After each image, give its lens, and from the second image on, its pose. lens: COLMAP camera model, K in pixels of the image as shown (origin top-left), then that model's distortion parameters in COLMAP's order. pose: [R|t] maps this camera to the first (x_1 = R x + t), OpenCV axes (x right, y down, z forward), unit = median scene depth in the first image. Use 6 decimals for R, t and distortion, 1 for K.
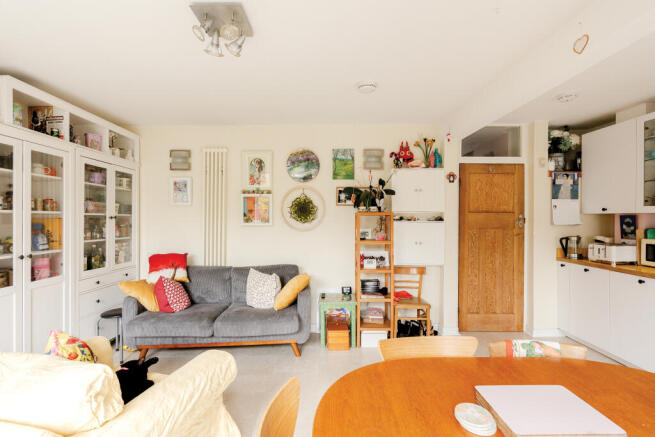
lens RADIAL K [[295.7, 0, 329.3], [0, 295.7, 217.3], [0, 0, 1]] dist [-0.001353, 0.000241]
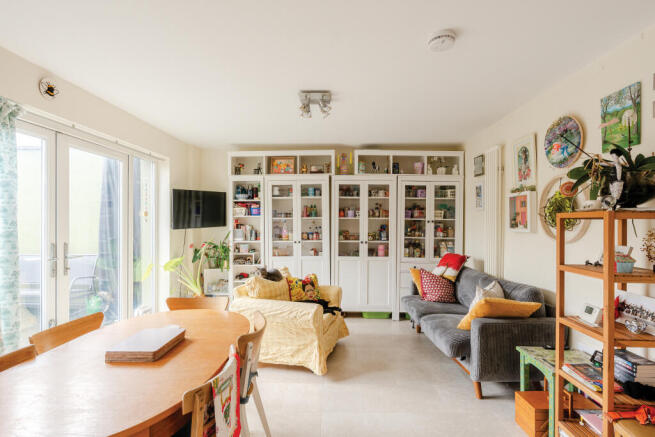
lens RADIAL K [[327.9, 0, 327.5], [0, 327.9, 218.5], [0, 0, 1]] dist [0.000741, 0.000305]
pose [[-0.045789, -0.008183, -0.998918, 0.683290], [-0.005704, 0.999952, -0.007930, 0.000897], [0.998935, 0.005335, -0.045834, 0.546860]]
